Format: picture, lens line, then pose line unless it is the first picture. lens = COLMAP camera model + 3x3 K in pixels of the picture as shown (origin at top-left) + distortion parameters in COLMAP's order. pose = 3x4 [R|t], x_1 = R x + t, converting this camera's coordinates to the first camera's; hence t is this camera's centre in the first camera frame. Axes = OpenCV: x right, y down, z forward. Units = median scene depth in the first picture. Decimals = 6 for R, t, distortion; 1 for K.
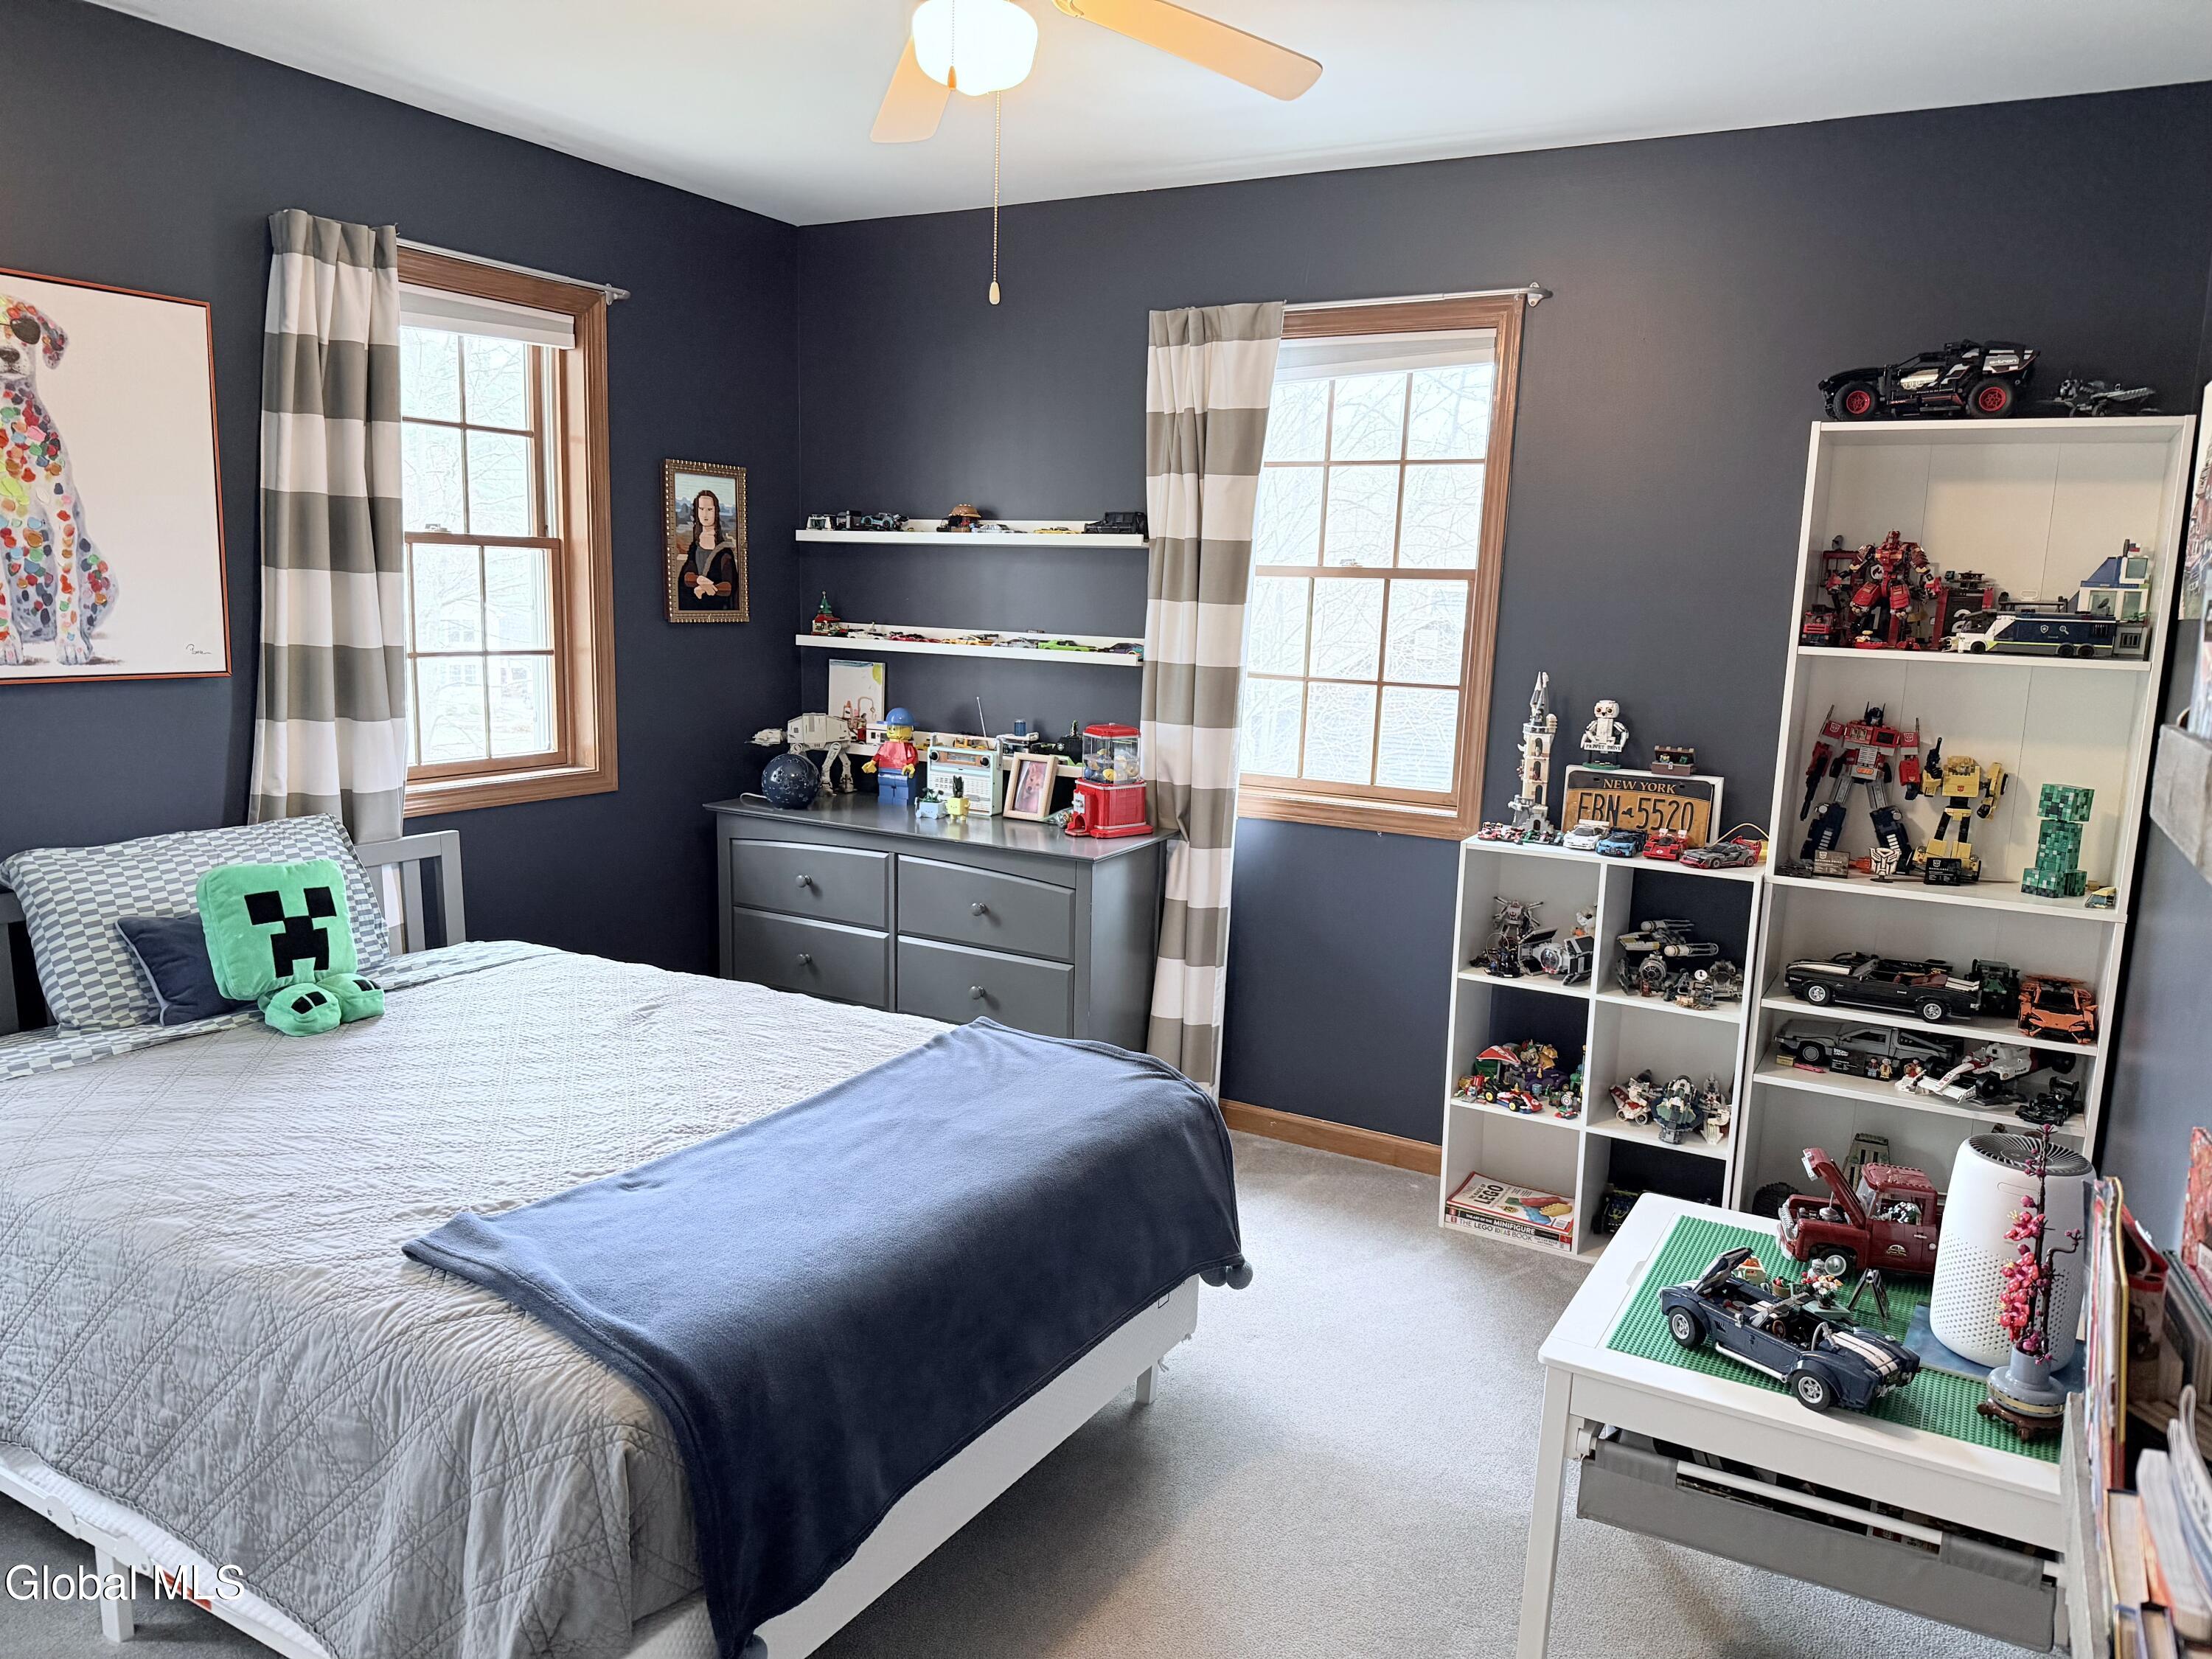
lens RADIAL K [[1554.9, 0, 1095.1], [0, 1554.9, 836.7], [0, 0, 1]] dist [0.099027, -0.149851]
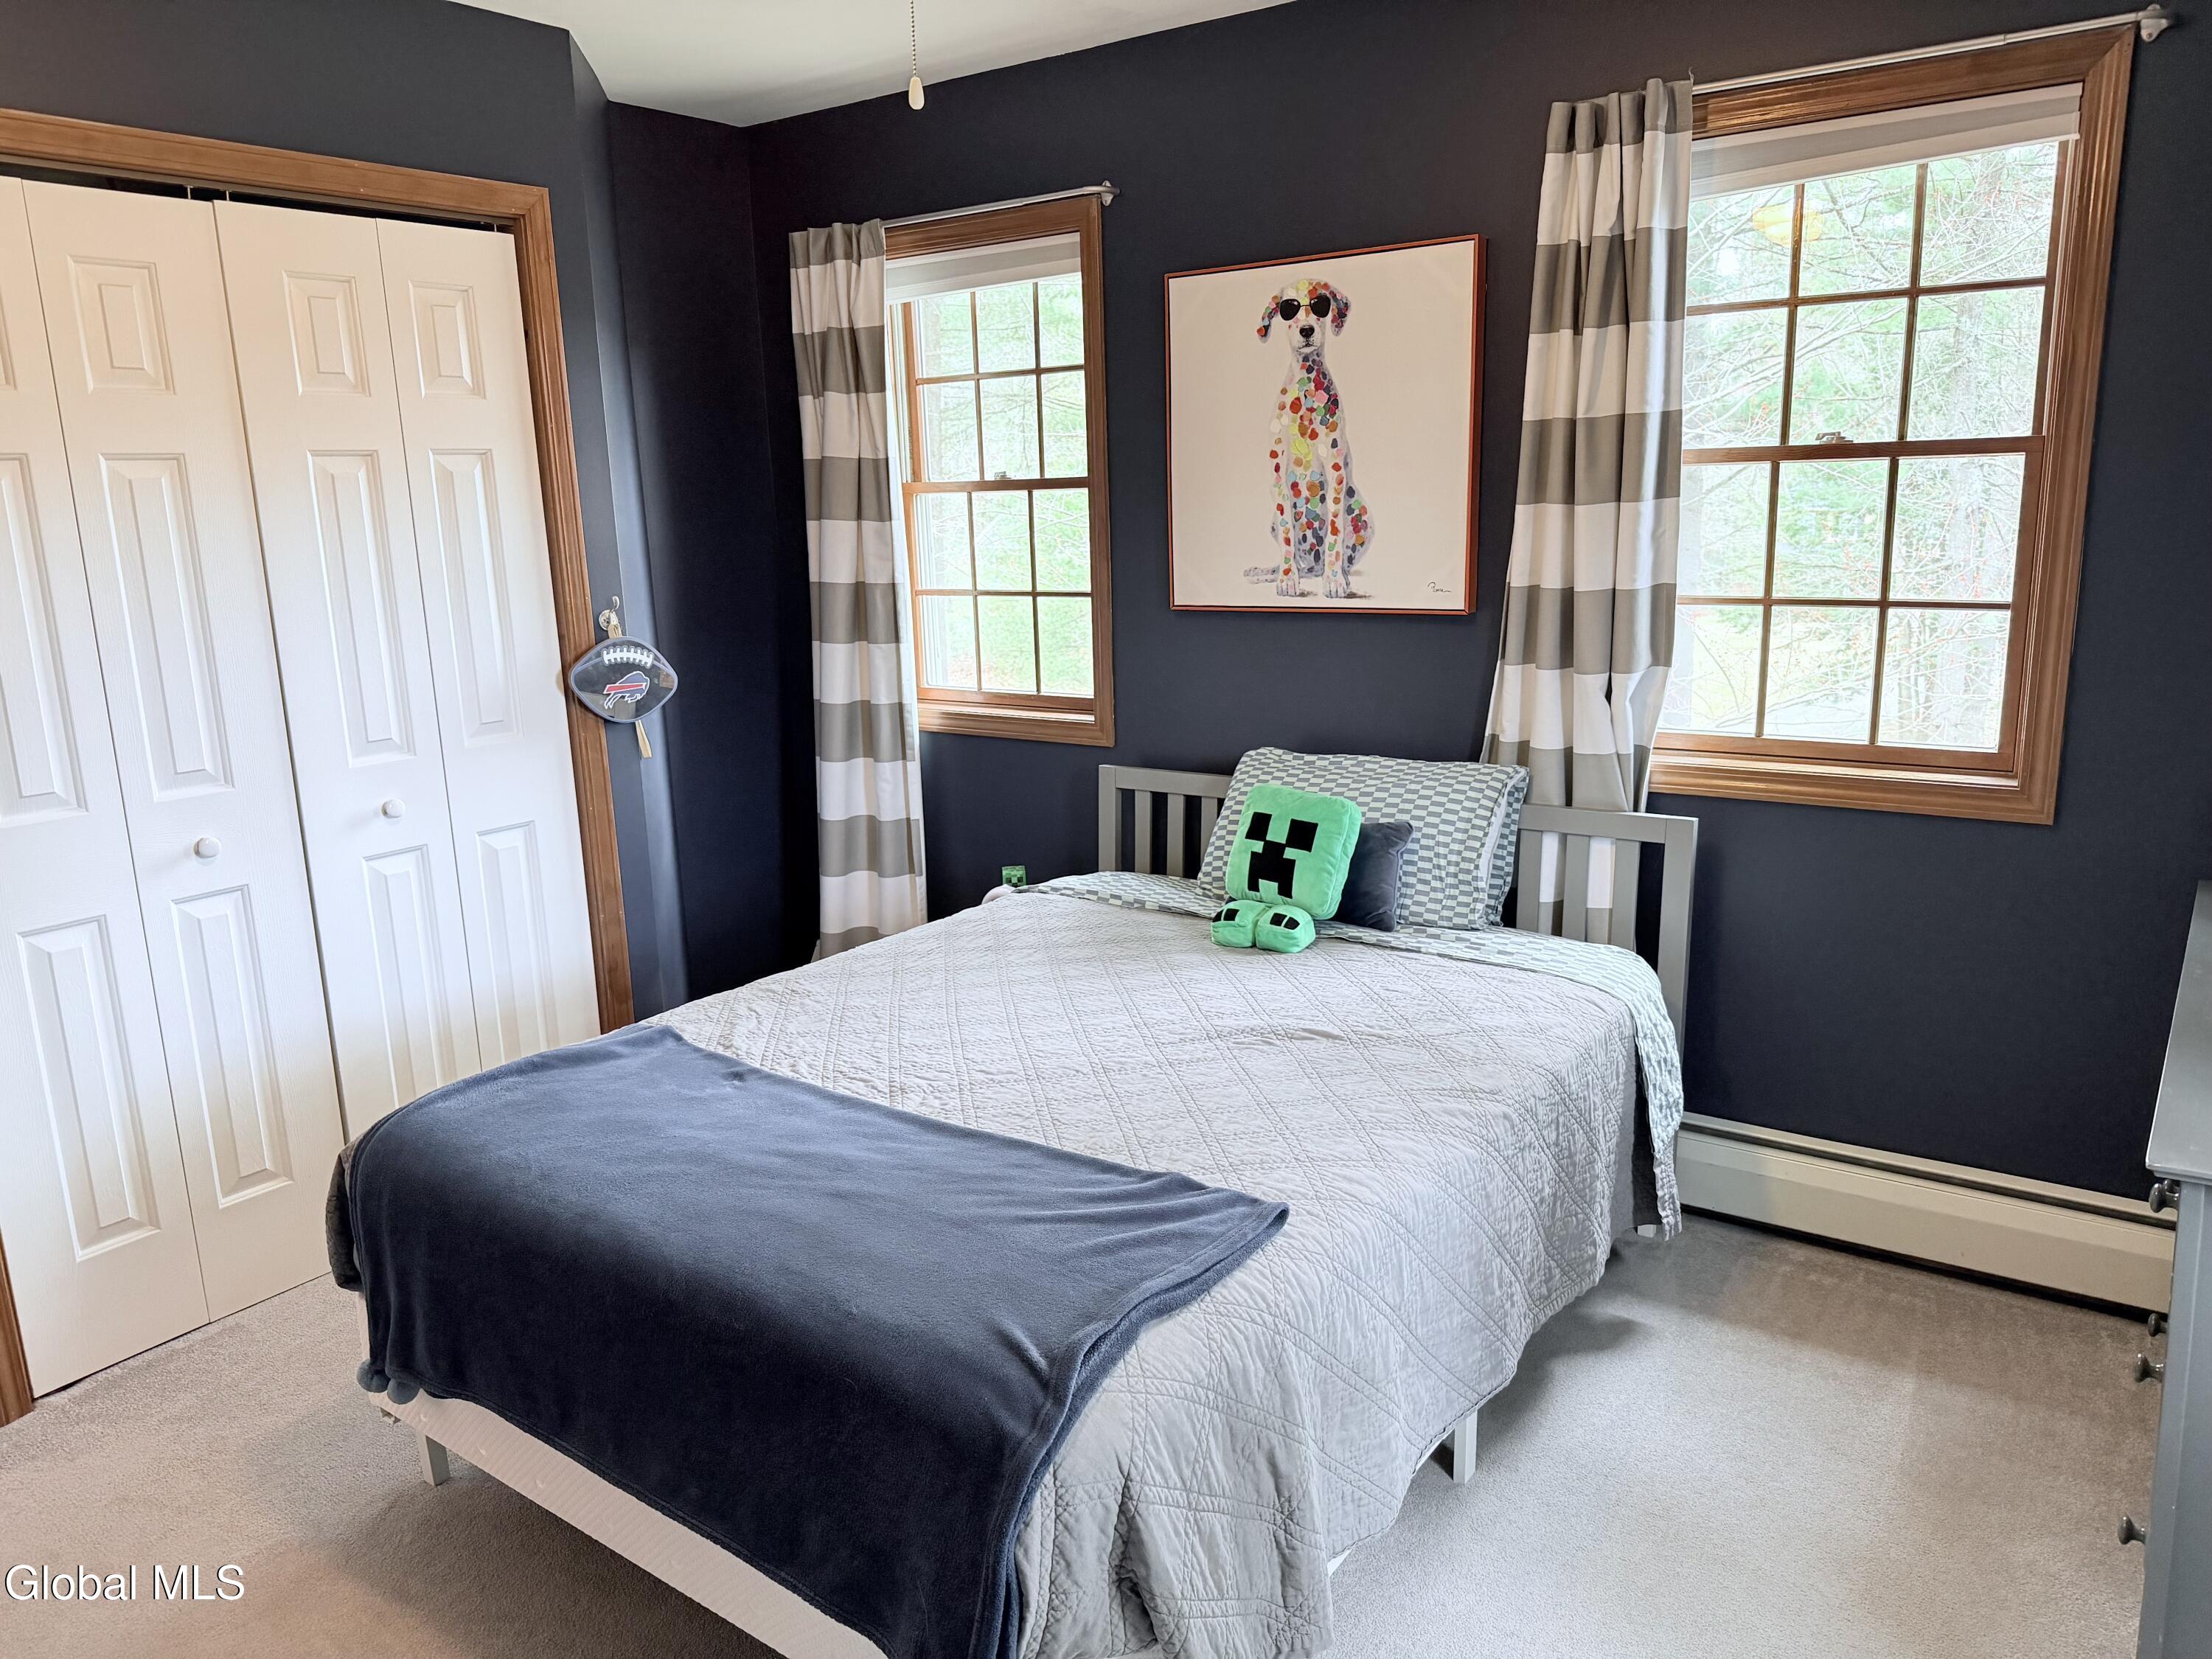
lens RADIAL K [[1554.9, 0, 1095.1], [0, 1554.9, 836.7], [0, 0, 1]] dist [0.099027, -0.149851]
pose [[-0.124889, 0.181963, -0.975342, 0.533394], [-0.130864, 0.971429, 0.197990, -0.144489], [0.983503, 0.152364, -0.097508, 0.977719]]
